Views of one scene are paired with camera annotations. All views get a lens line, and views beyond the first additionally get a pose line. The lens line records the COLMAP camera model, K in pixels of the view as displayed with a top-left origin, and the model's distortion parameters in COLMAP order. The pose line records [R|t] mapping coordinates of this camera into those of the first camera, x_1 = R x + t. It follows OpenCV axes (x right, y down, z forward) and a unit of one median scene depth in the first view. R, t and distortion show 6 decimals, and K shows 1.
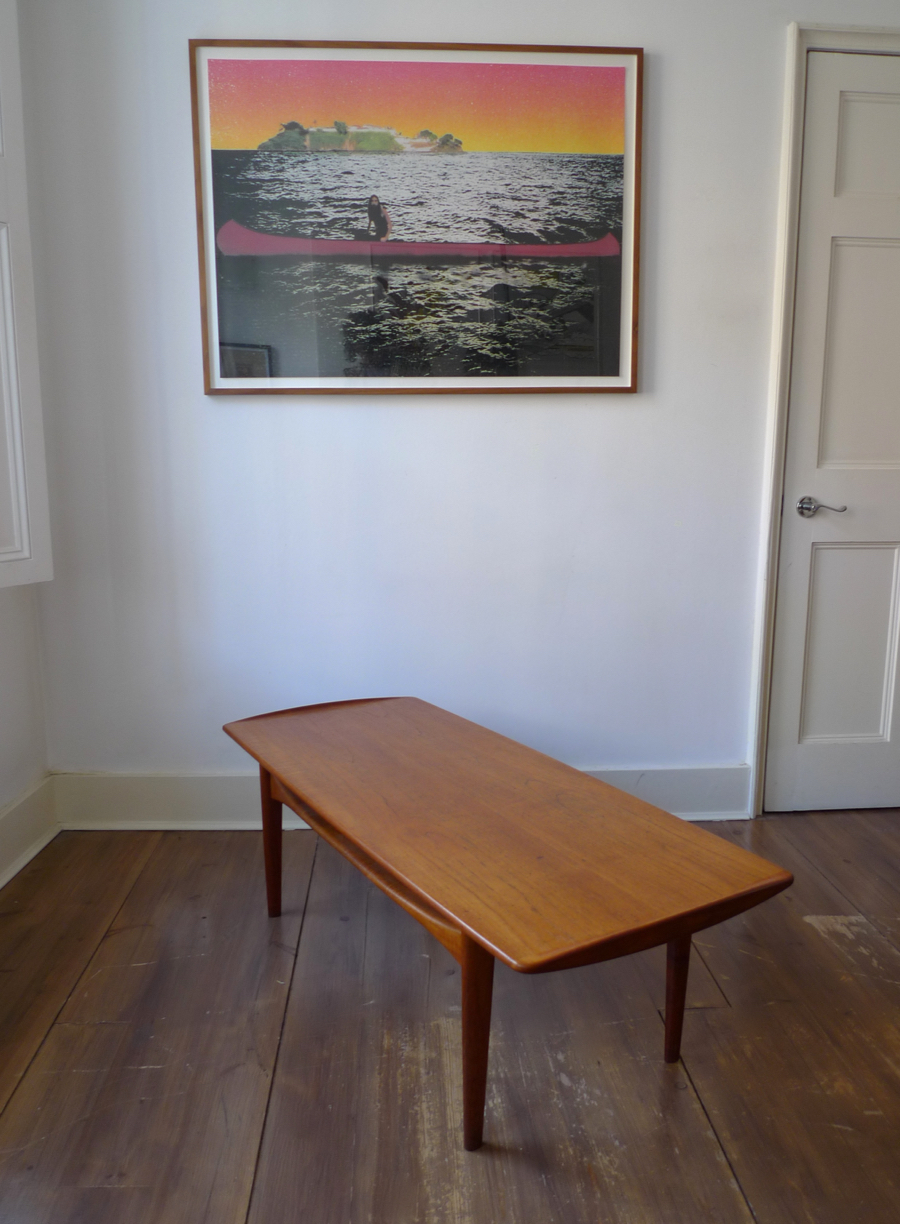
lens RADIAL K [[962.9, 0, 442.2], [0, 962.9, 612.9], [0, 0, 1]] dist [-0.025058, 0.002218]
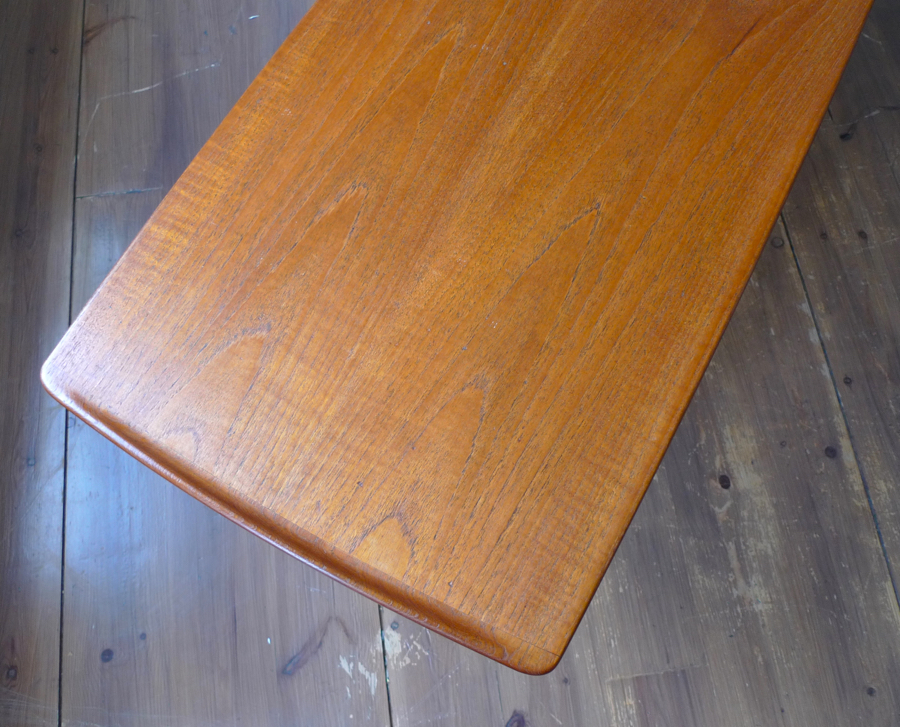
lens RADIAL K [[732.1, 0, 436.3], [0, 732.1, 386.2], [0, 0, 1]] dist [-0.018275, -0.023934]
pose [[0.997032, -0.069418, 0.033298, -0.124395], [0.003966, 0.478223, 0.878229, -0.074859], [-0.076889, -0.875490, 0.477079, 0.563546]]
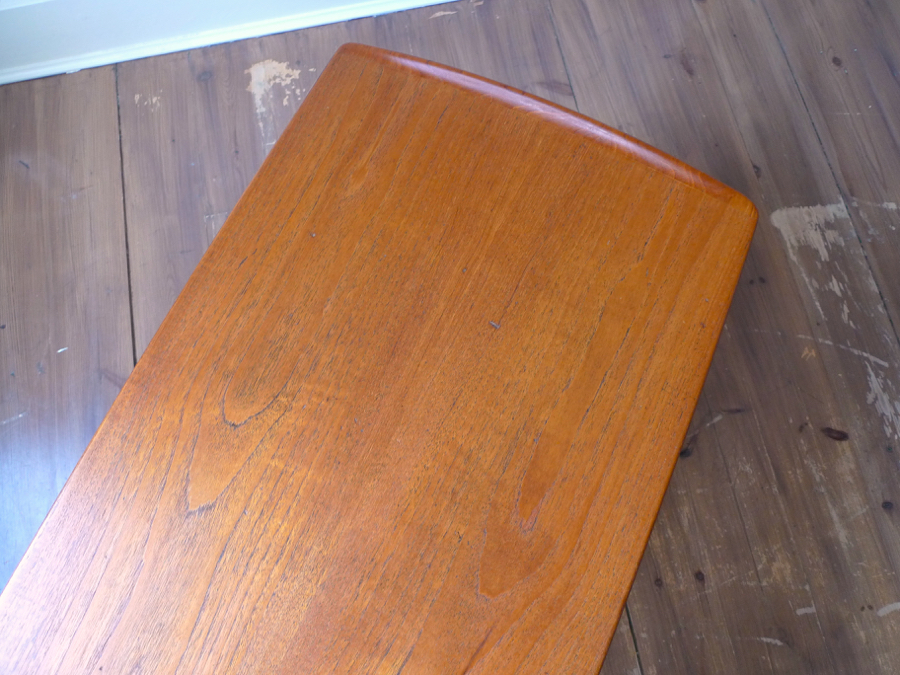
lens RADIAL K [[640.7, 0, 449.2], [0, 640.7, 336.6], [0, 0, 1]] dist [-0.025539, -0.013087]
pose [[0.989262, -0.142420, 0.032810, 0.116481], [0.031045, 0.424140, 0.905064, -0.164086], [-0.142815, -0.894327, 0.424007, 0.999265]]
